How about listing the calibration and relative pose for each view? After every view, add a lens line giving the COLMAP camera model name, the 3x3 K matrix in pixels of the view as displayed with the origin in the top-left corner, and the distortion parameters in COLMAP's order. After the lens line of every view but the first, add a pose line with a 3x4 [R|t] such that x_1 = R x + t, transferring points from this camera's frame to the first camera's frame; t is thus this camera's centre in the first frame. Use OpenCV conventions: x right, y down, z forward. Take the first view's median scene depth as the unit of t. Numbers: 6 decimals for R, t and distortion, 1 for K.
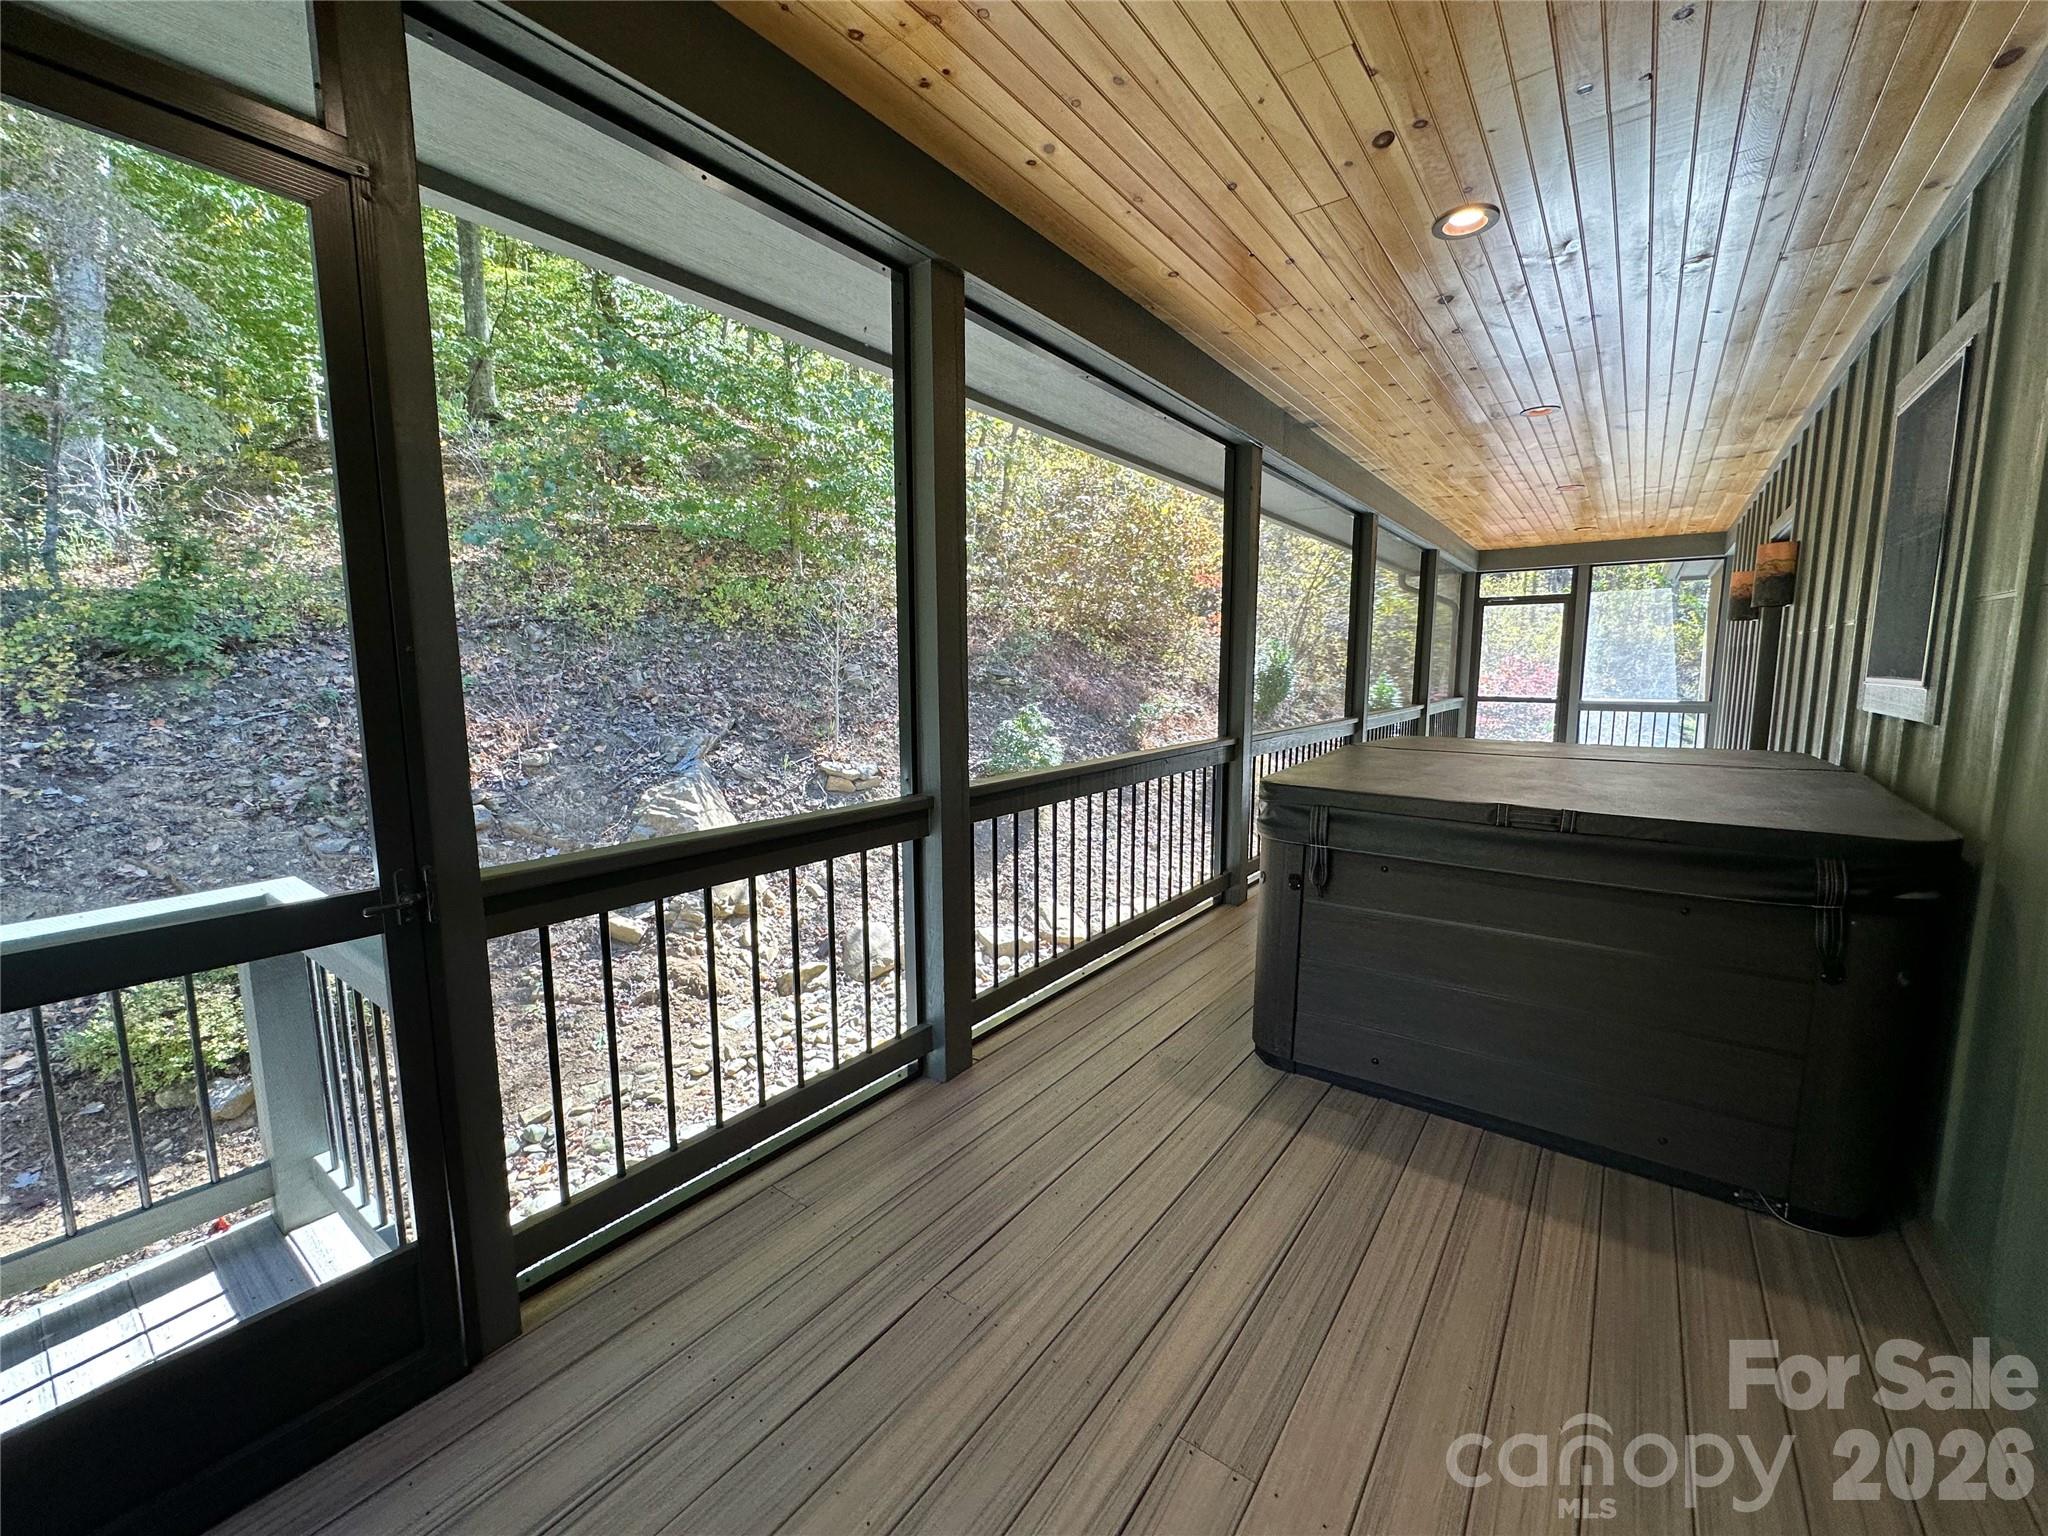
lens RADIAL K [[816.5, 0, 1021.1], [0, 816.5, 770.3], [0, 0, 1]] dist [-0.001502, 0.000087]
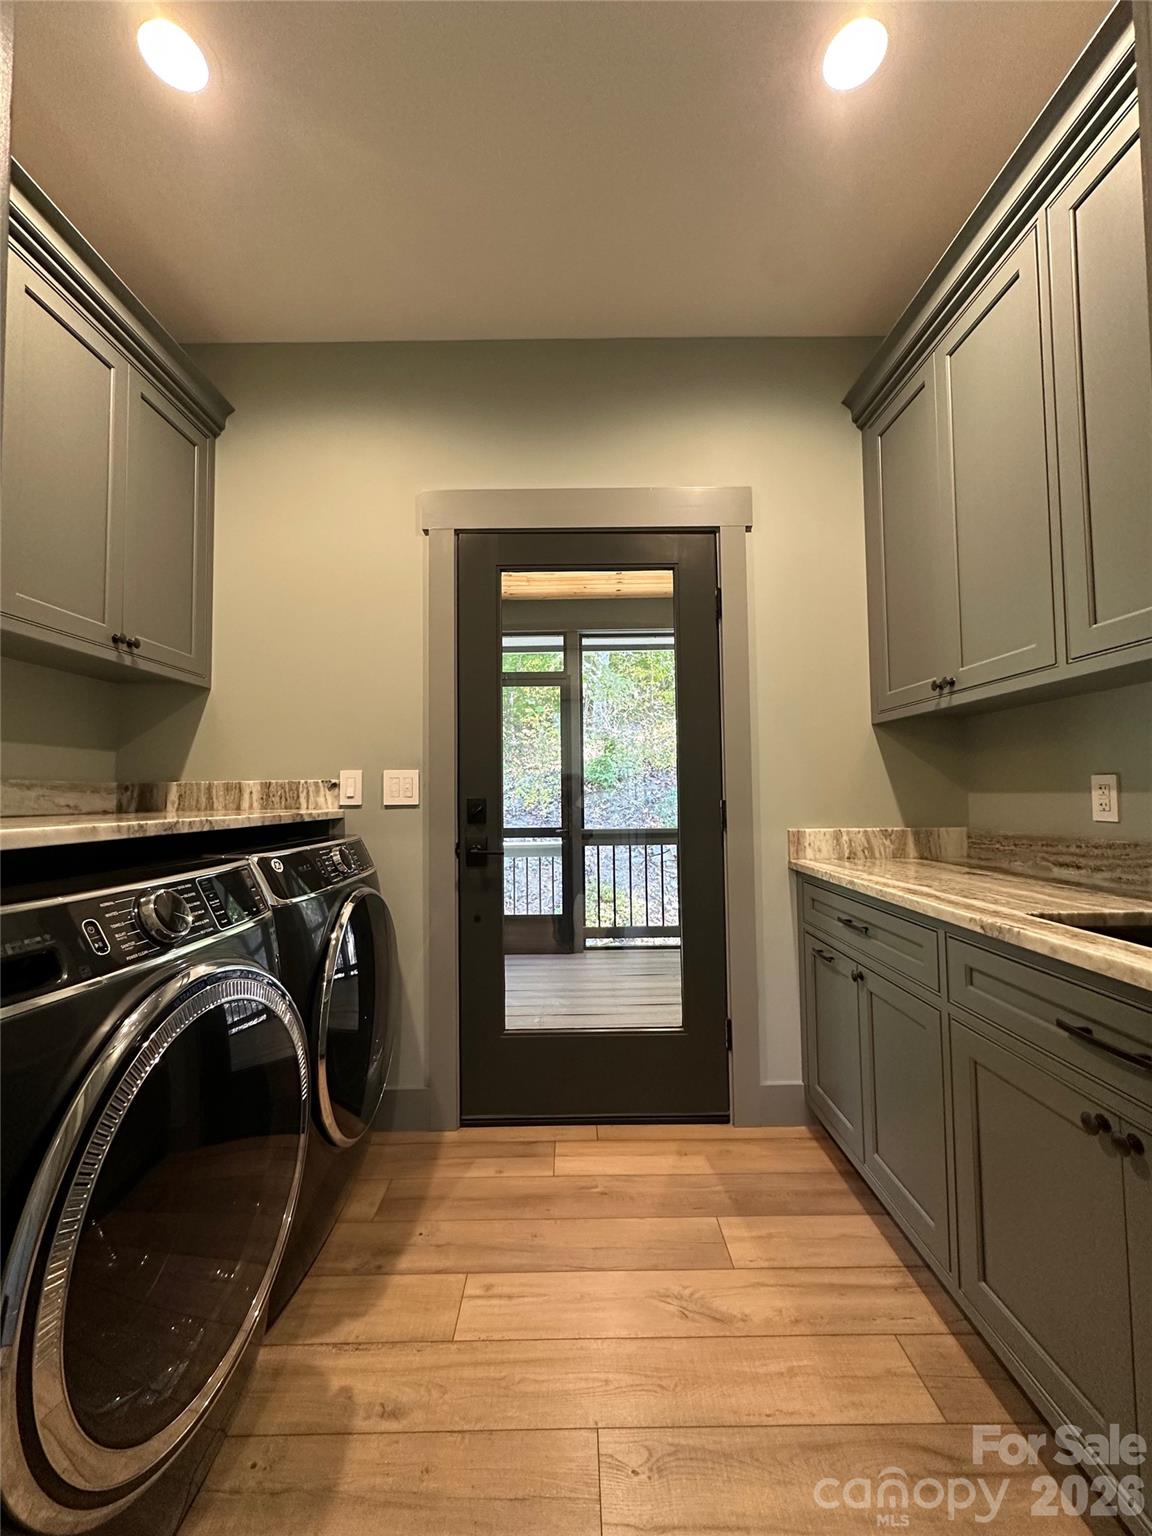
lens RADIAL K [[612.4, 0, 576.1], [0, 612.4, 766.4], [0, 0, 1]] dist [-0.001502, 0.000087]
pose [[0.598238, -0.043863, -0.800117, 0.488498], [-0.090565, 0.988402, -0.121900, 0.055153], [0.796184, 0.145388, 0.587327, -0.238398]]
